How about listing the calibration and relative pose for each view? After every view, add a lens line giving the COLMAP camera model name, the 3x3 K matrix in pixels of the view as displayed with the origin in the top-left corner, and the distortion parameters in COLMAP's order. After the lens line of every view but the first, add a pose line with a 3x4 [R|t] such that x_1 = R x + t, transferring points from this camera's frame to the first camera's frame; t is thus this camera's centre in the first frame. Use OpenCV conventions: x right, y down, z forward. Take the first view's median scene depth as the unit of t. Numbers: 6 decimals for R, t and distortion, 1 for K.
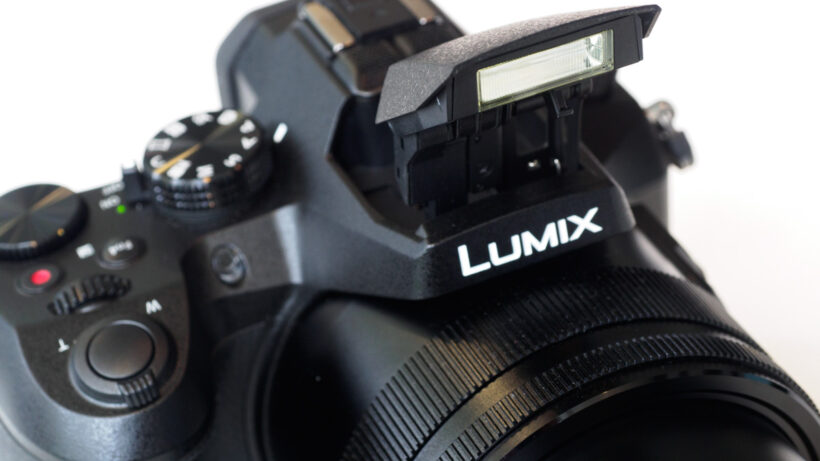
lens RADIAL K [[1833.5, 0, 409.0], [0, 1833.5, 229.6], [0, 0, 1]] dist [-0.049751, 0.000000]
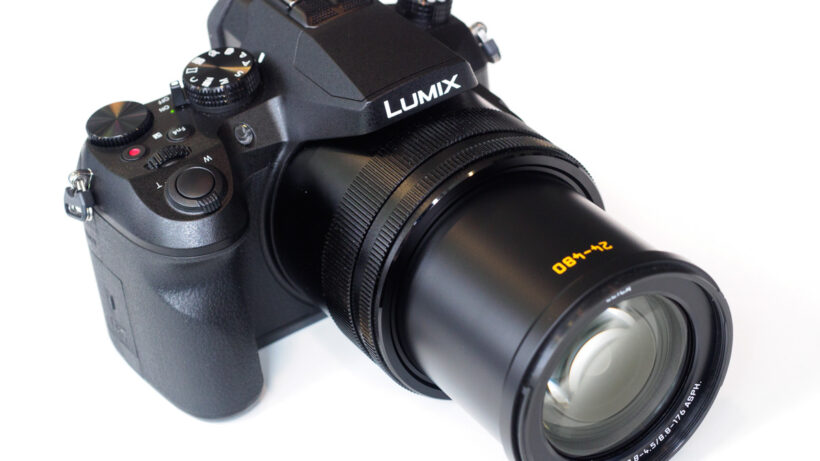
lens RADIAL K [[1833.5, 0, 410.4], [0, 1833.5, 231.2], [0, 0, 1]] dist [-0.049751, 0.000000]
pose [[0.984151, -0.105543, 0.142507, -0.201344], [0.110359, 0.993544, -0.026304, 0.172769], [-0.138811, 0.041614, 0.989444, -0.708927]]
